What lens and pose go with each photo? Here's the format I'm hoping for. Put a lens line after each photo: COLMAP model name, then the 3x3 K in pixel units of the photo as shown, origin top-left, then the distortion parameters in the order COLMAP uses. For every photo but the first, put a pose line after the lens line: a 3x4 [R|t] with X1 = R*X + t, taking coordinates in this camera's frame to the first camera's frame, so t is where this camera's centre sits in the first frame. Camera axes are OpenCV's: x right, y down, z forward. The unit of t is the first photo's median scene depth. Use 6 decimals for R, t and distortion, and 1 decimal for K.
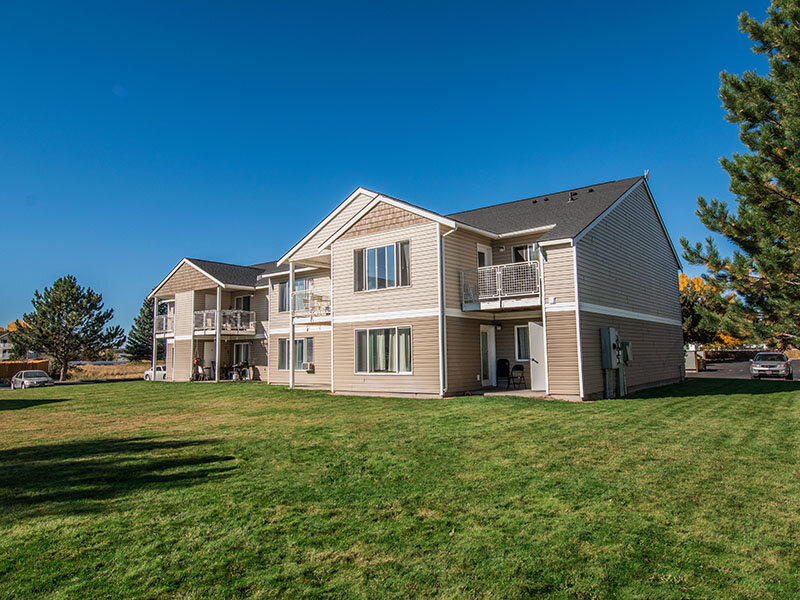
lens RADIAL K [[547.6, 0, 400.1], [0, 547.6, 300.2], [0, 0, 1]] dist [-0.005360, -0.007951]
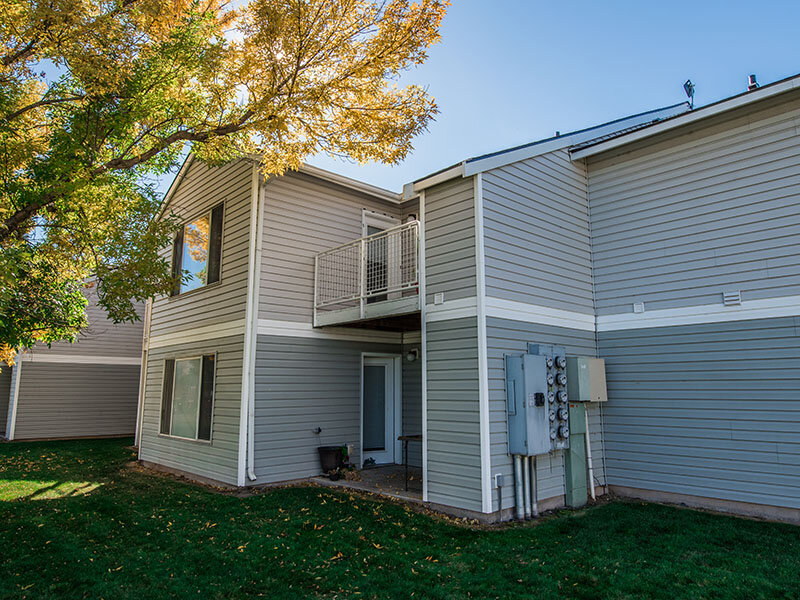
lens RADIAL K [[547.6, 0, 401.4], [0, 547.6, 299.7], [0, 0, 1]] dist [-0.005360, -0.007951]
pose [[0.986936, -0.013345, -0.160557, 0.282092], [0.003941, 0.998265, -0.058748, 0.024887], [0.161063, 0.057347, 0.985277, 0.459609]]
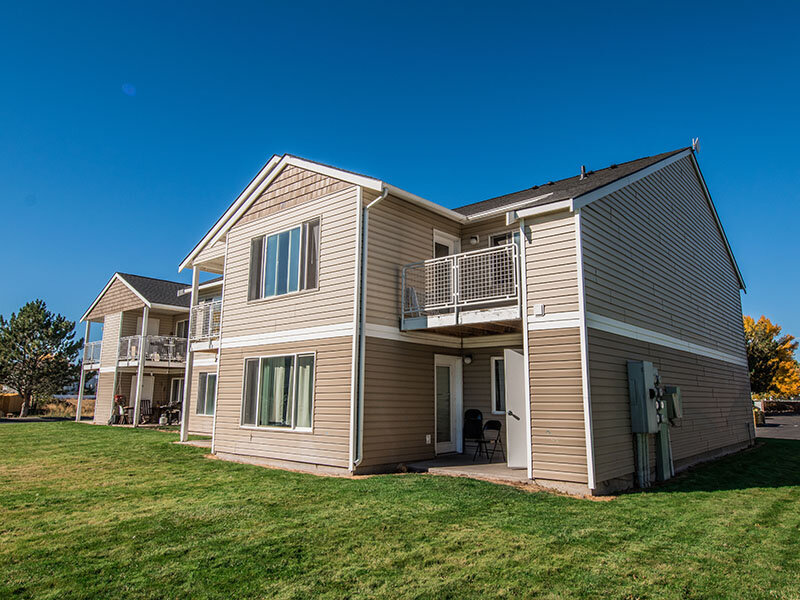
lens RADIAL K [[547.6, 0, 398.4], [0, 547.6, 298.6], [0, 0, 1]] dist [-0.005360, -0.007951]
pose [[0.998107, 0.014081, -0.059875, 0.144033], [-0.018663, 0.996882, -0.076673, 0.030490], [0.058608, 0.077645, 0.995257, 0.367542]]
